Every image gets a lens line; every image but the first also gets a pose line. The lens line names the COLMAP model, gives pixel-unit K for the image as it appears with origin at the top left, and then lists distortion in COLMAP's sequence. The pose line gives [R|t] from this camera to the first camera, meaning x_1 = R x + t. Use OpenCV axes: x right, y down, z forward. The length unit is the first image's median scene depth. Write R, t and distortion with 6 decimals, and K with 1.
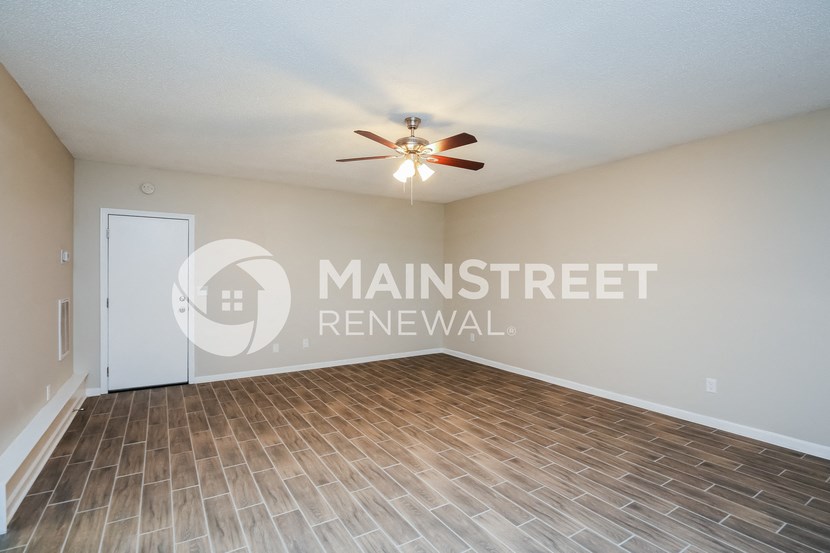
lens RADIAL K [[403.1, 0, 415.4], [0, 403.1, 276.6], [0, 0, 1]] dist [-0.004593, -0.000562]
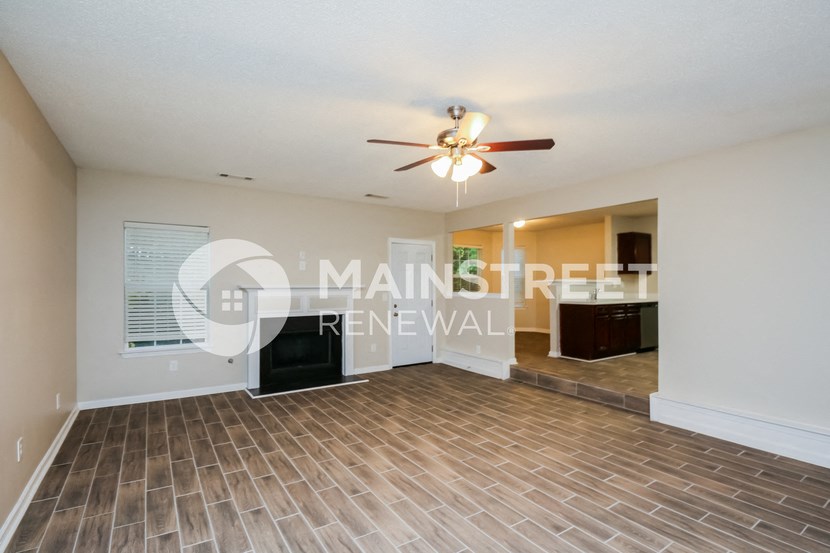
lens RADIAL K [[403.1, 0, 414.3], [0, 403.1, 279.4], [0, 0, 1]] dist [-0.004593, -0.000562]
pose [[-0.999694, -0.004623, -0.024296, 0.104796], [-0.004455, 0.999966, -0.006954, -0.013048], [0.024327, -0.006843, -0.999681, 1.896350]]
